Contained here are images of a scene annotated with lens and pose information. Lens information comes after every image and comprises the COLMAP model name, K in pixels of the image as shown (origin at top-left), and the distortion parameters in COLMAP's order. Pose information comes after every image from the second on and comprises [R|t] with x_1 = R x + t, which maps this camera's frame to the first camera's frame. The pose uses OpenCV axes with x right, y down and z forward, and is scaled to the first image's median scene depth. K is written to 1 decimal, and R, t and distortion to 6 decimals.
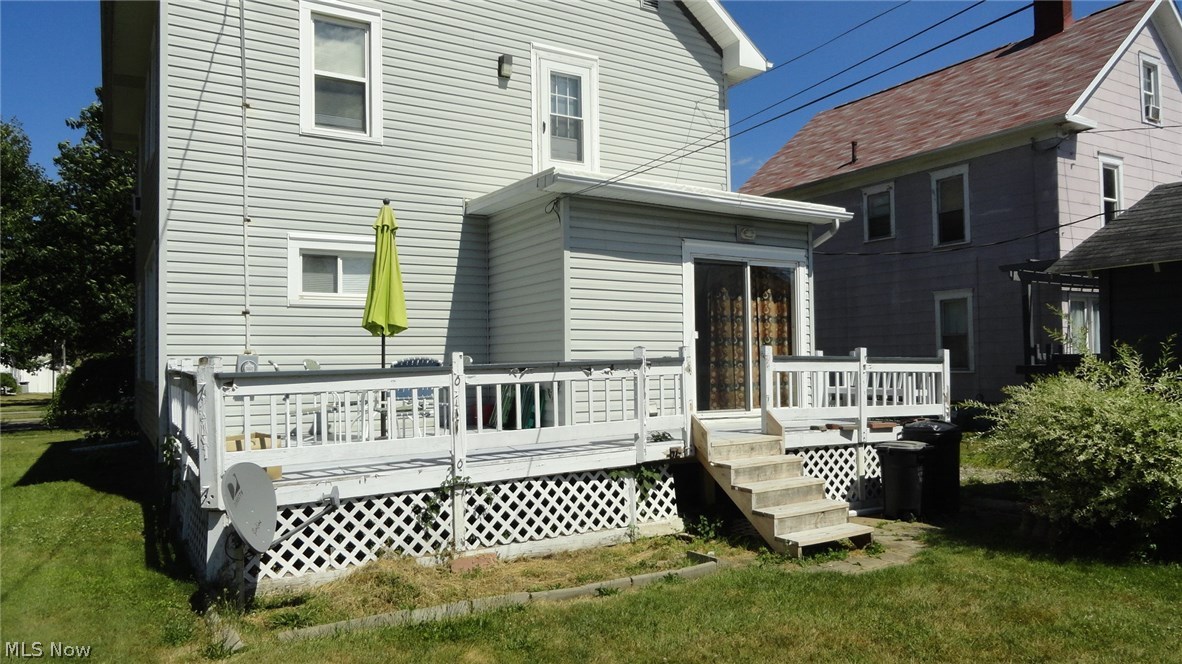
lens RADIAL K [[804.8, 0, 584.6], [0, 804.8, 334.5], [0, 0, 1]] dist [-0.005411, 0.002363]
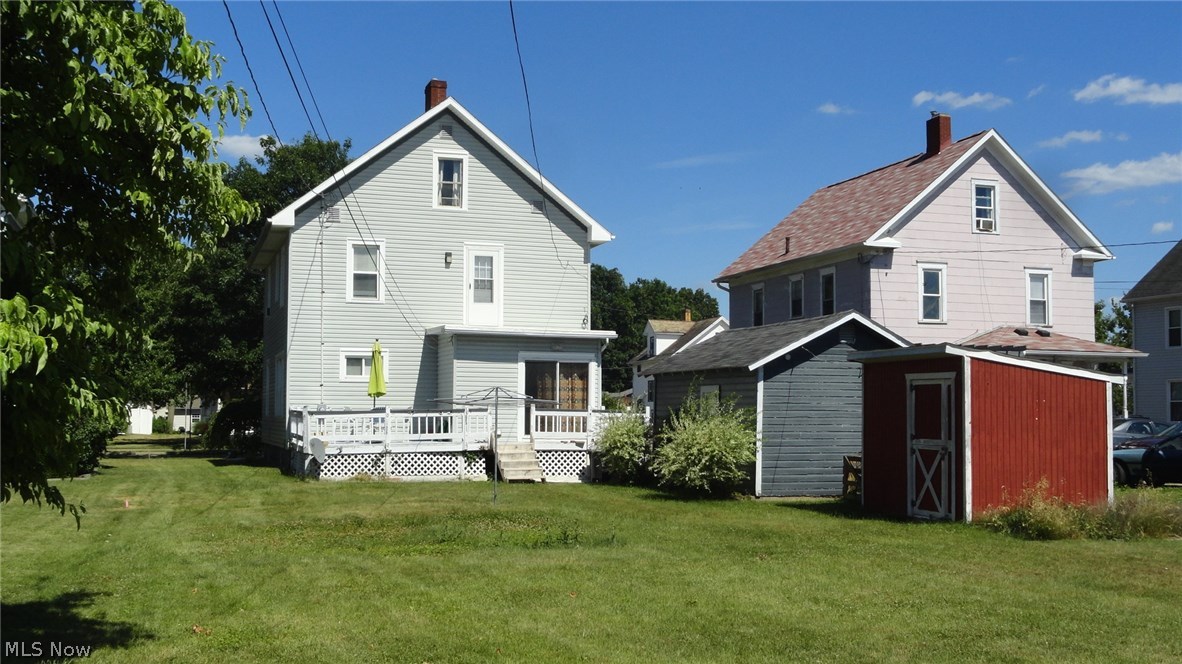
lens RADIAL K [[1338.9, 0, 592.7], [0, 1338.9, 333.5], [0, 0, 1]] dist [-0.065007, 0.000000]
pose [[0.974708, 0.003443, -0.223455, 1.323901], [-0.008658, 0.999713, -0.022359, -0.109026], [0.223313, 0.023728, 0.974458, -2.842170]]
